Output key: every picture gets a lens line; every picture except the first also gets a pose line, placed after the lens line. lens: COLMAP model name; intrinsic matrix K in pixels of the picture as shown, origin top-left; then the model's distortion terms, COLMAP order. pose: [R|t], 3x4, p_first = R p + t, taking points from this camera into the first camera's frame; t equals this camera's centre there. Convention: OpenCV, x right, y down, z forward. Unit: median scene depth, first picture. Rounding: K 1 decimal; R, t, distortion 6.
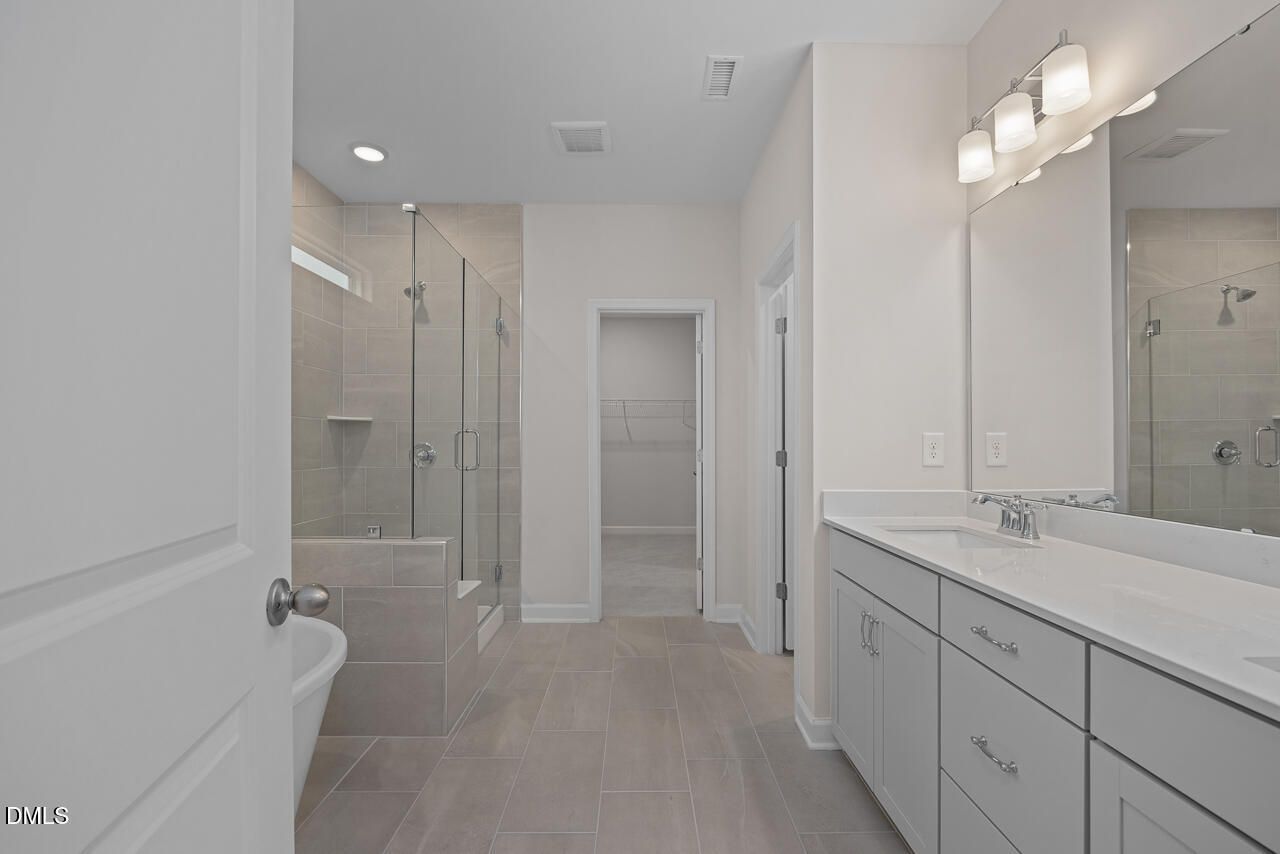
lens RADIAL K [[598.9, 0, 669.9], [0, 598.9, 429.6], [0, 0, 1]] dist [-0.003335, -0.000319]
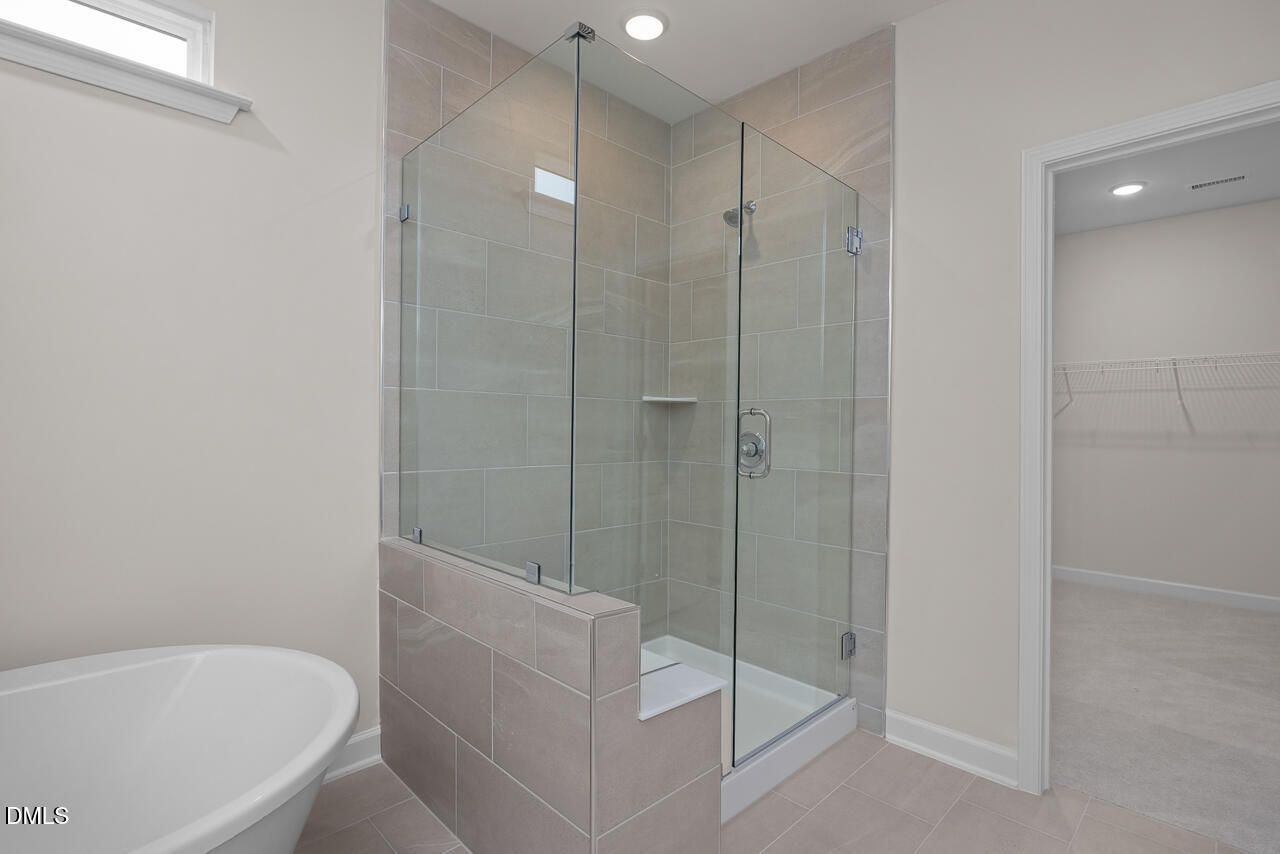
lens RADIAL K [[598.9, 0, 669.9], [0, 598.9, 429.6], [0, 0, 1]] dist [-0.003335, -0.000319]
pose [[0.667044, 0.005764, -0.744996, 0.044107], [0.006985, 0.999878, 0.013991, 0.009324], [0.744986, -0.014537, 0.666922, 0.450022]]
